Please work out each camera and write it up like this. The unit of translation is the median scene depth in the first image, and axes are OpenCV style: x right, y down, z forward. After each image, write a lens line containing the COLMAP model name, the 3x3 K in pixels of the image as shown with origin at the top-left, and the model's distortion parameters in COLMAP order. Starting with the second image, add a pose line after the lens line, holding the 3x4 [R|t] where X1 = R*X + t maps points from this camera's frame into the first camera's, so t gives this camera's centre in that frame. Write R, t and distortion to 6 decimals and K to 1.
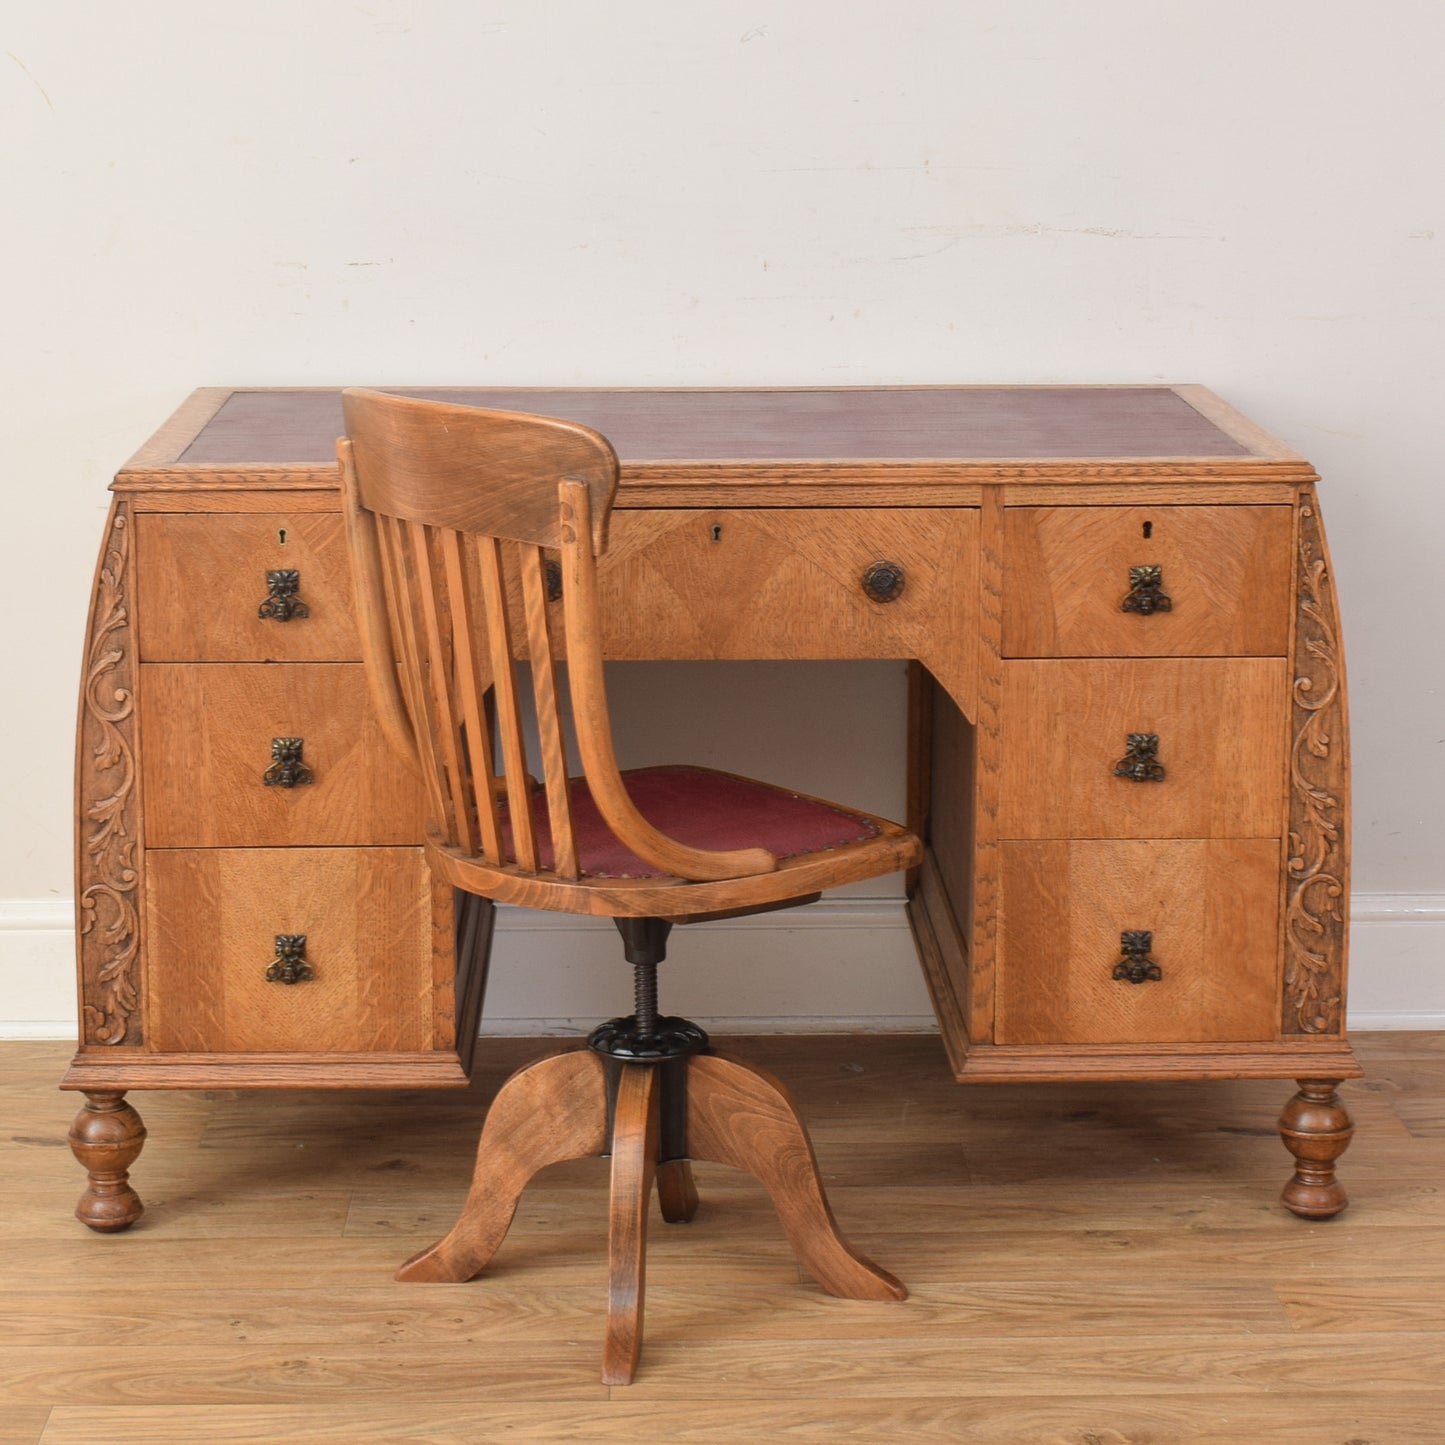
lens RADIAL K [[3464.3, 0, 719.4], [0, 3464.3, 723.6], [0, 0, 1]] dist [-0.023604, 0.000000]
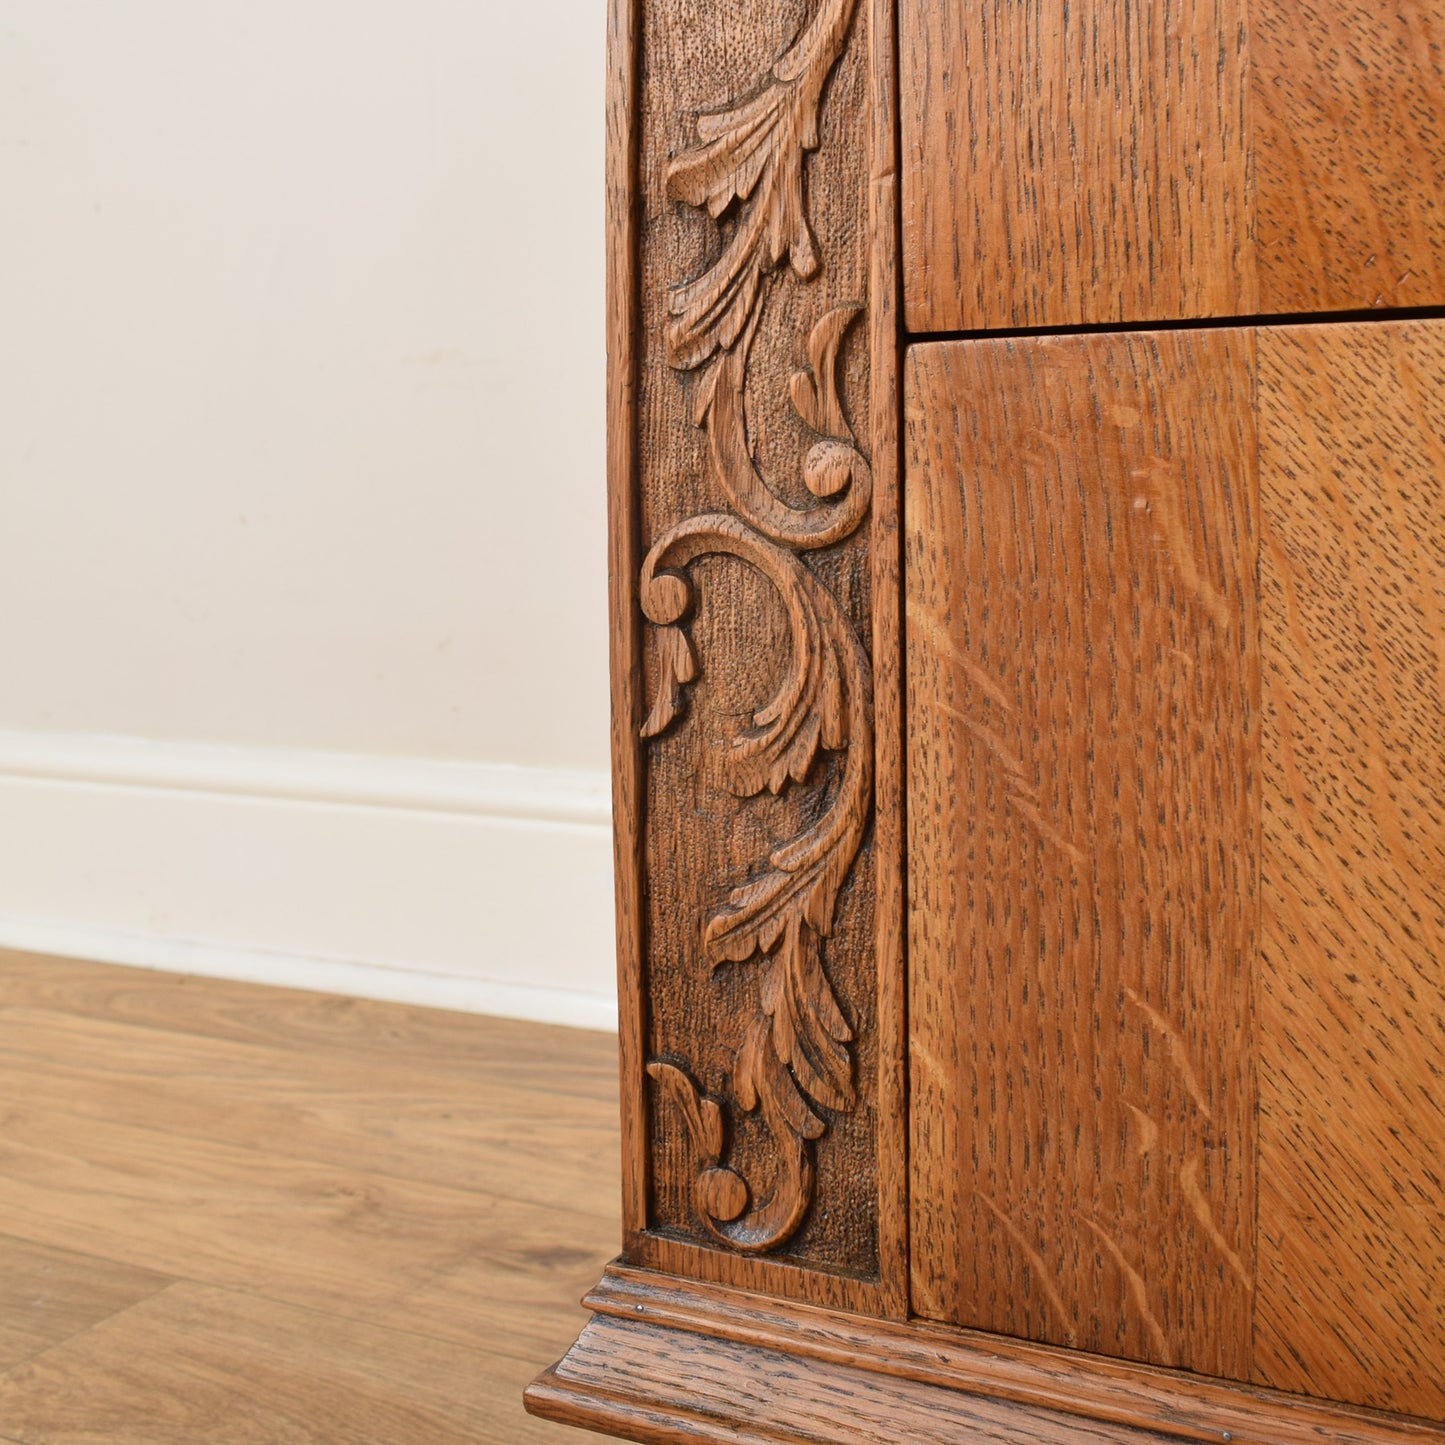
lens RADIAL K [[1949.0, 0, 790.4], [0, 1949.0, 642.1], [0, 0, 1]] dist [-0.021416, 0.000000]
pose [[0.878800, 0.030507, -0.476215, -0.115501], [-0.075564, 0.994259, -0.075751, 0.063425], [0.471170, 0.102555, 0.876060, 0.893904]]
